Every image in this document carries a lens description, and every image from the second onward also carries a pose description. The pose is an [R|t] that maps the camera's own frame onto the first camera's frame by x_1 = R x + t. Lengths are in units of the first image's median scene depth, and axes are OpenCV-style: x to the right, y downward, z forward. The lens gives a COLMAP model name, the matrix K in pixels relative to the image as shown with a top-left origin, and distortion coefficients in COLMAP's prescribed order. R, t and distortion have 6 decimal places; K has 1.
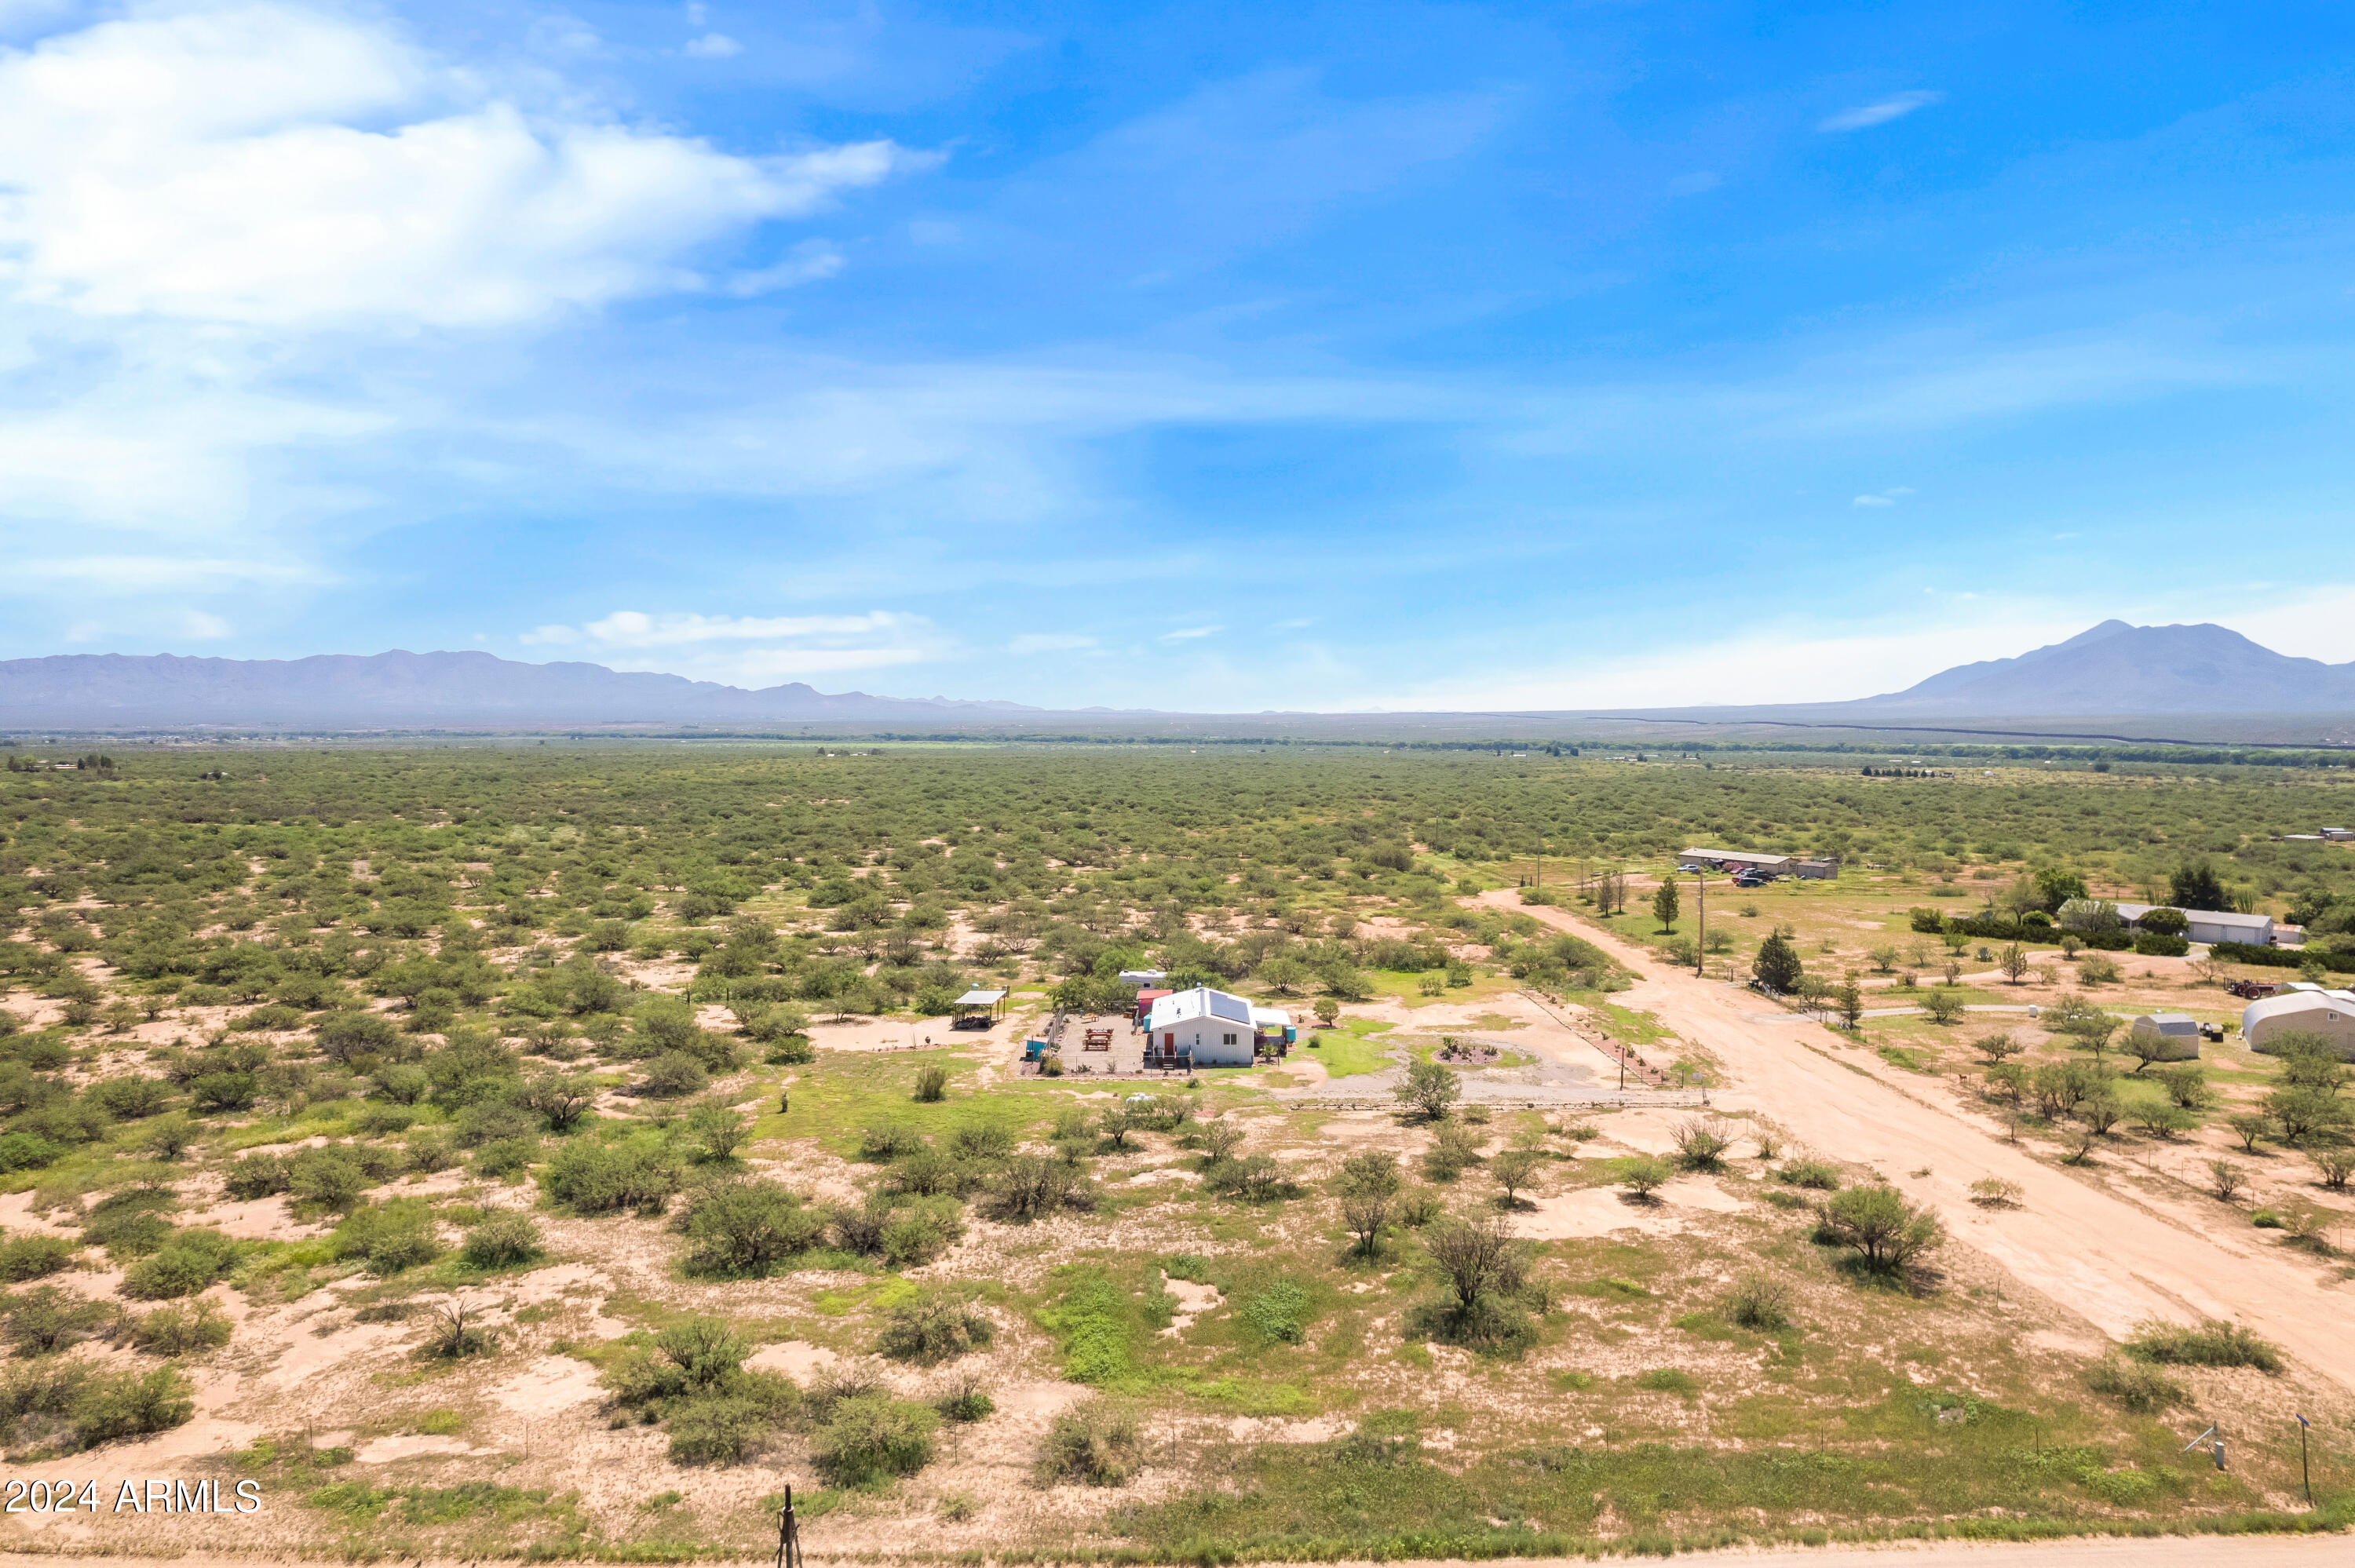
lens RADIAL K [[1558.5, 0, 1177.5], [0, 1558.5, 784.0], [0, 0, 1]] dist [-0.087413, 0.095219]
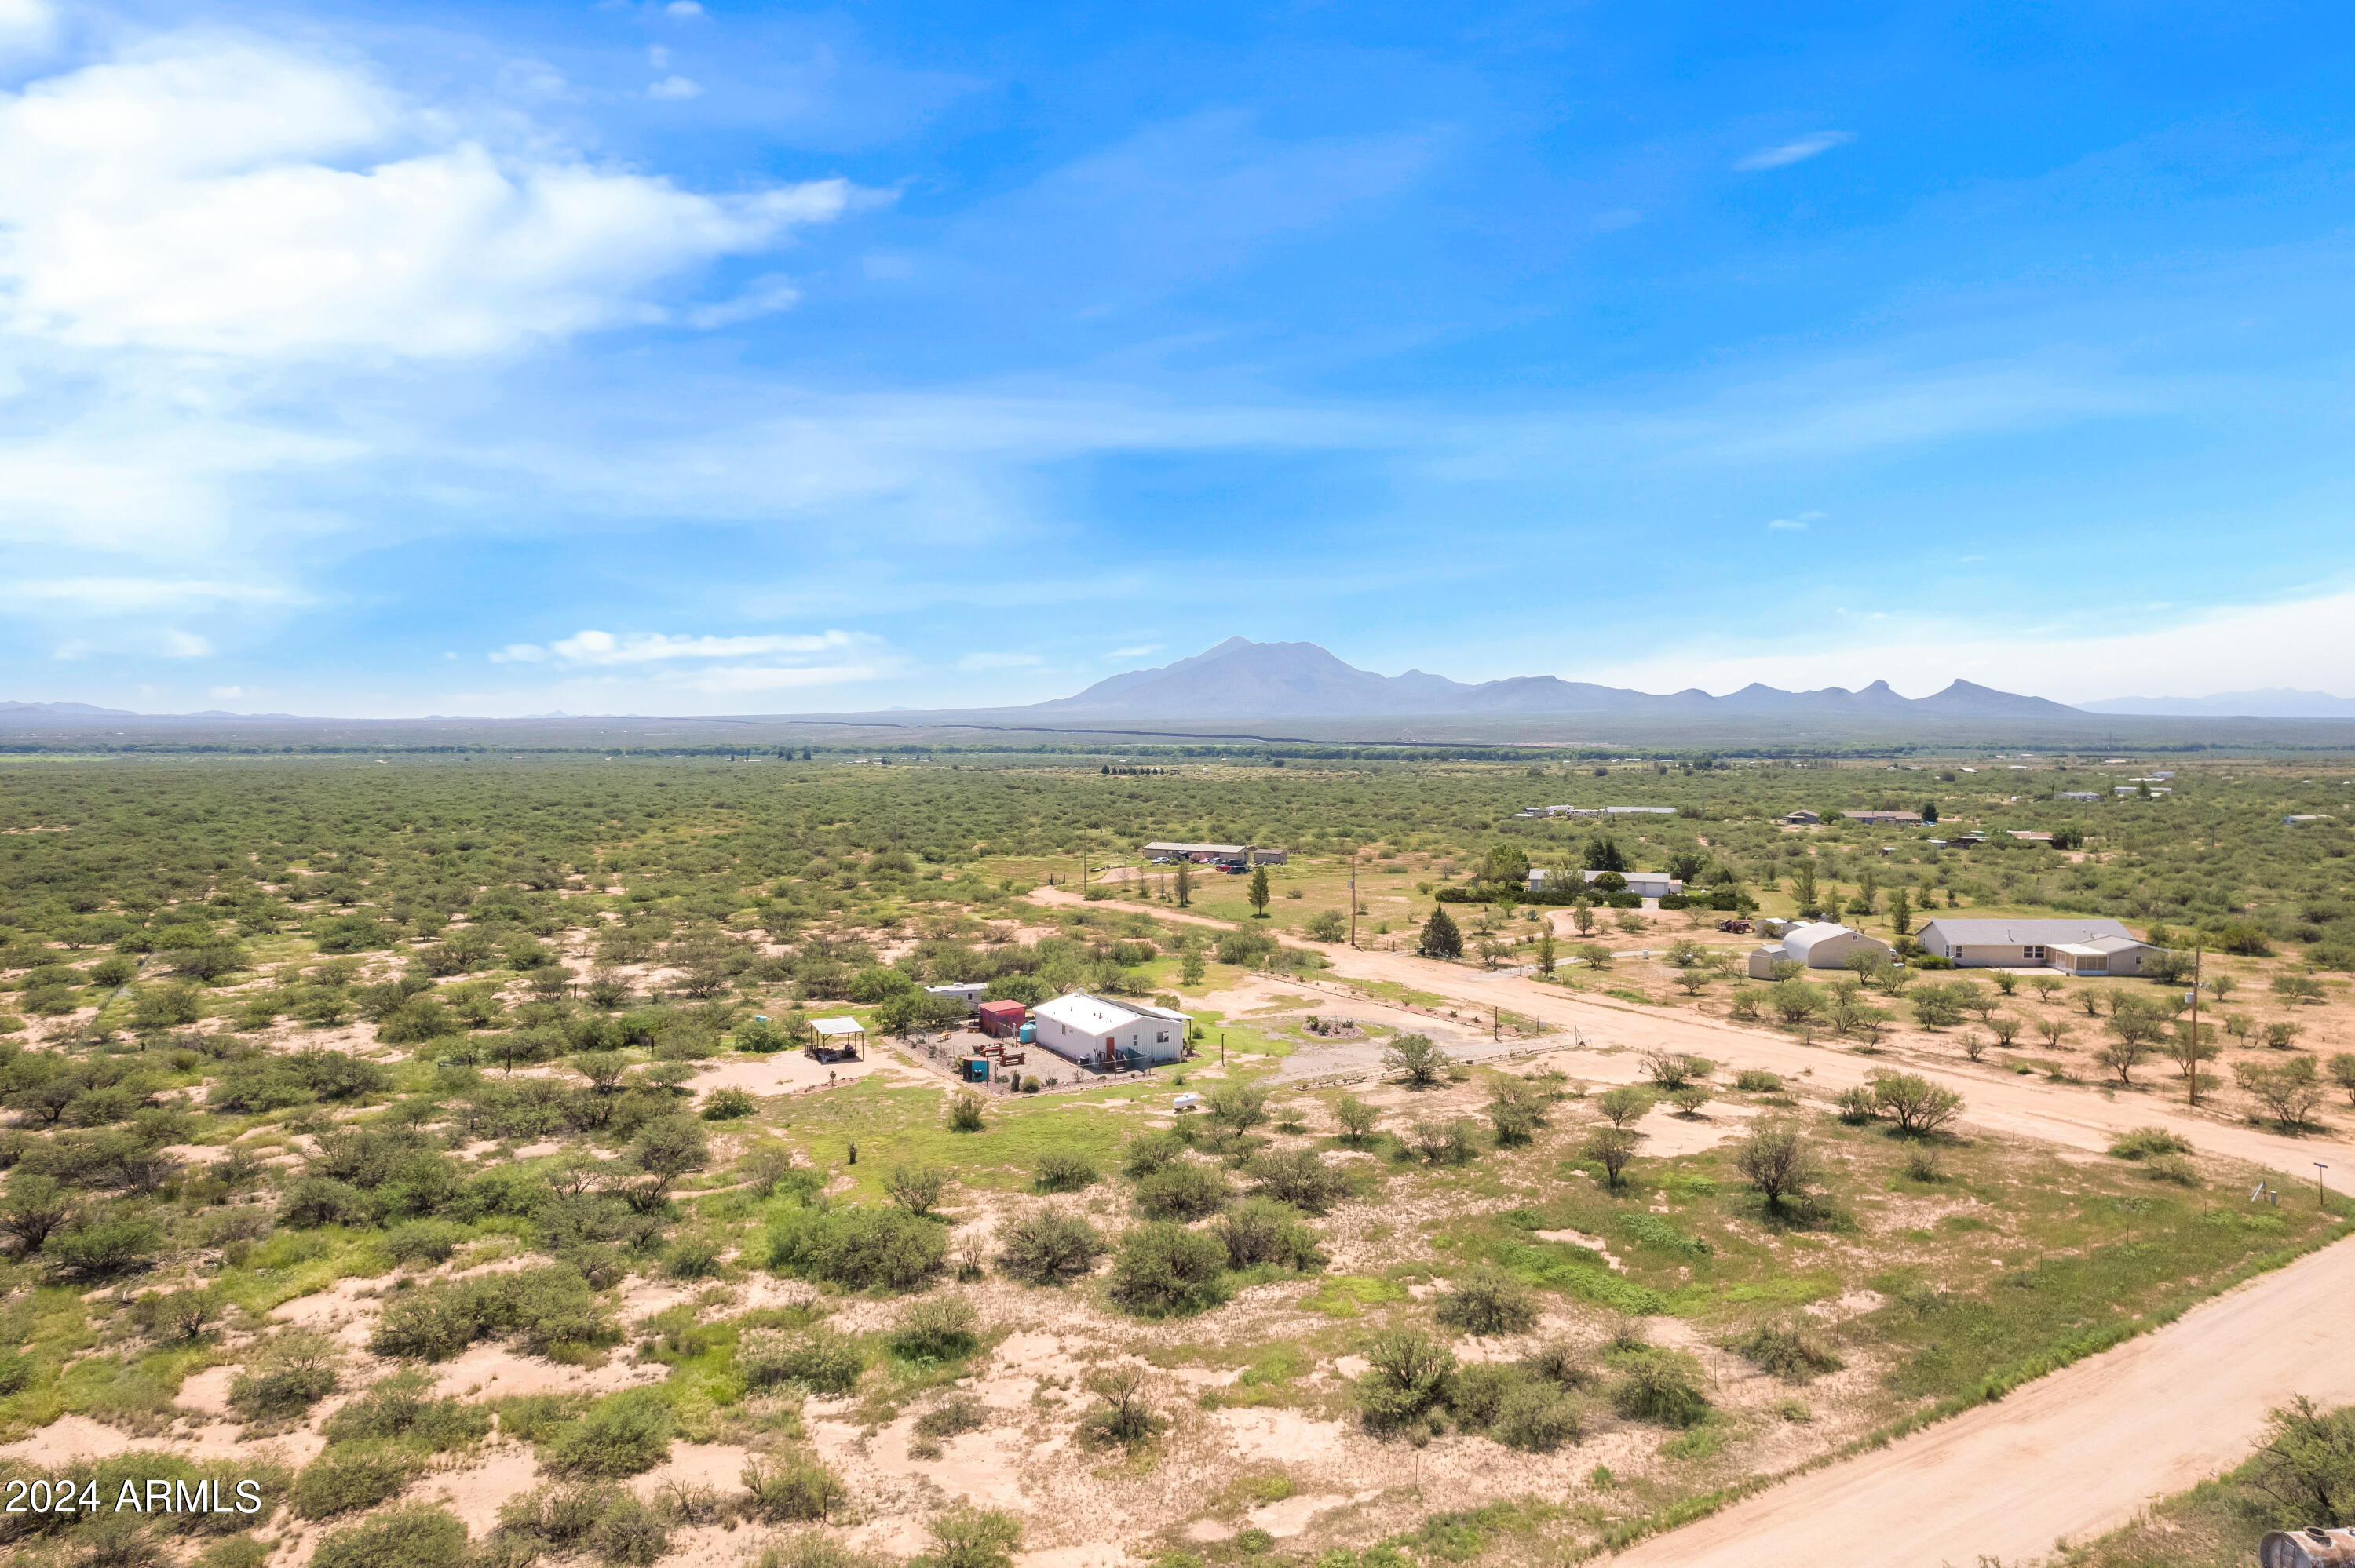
lens RADIAL K [[1488.3, 0, 1177.5], [0, 1488.3, 784.0], [0, 0, 1]] dist [-0.079956, 0.075971]
pose [[0.861488, -0.022745, 0.507268, -0.517664], [0.023239, 0.999716, 0.005358, -0.018044], [-0.507246, 0.007173, 0.861771, 0.117029]]
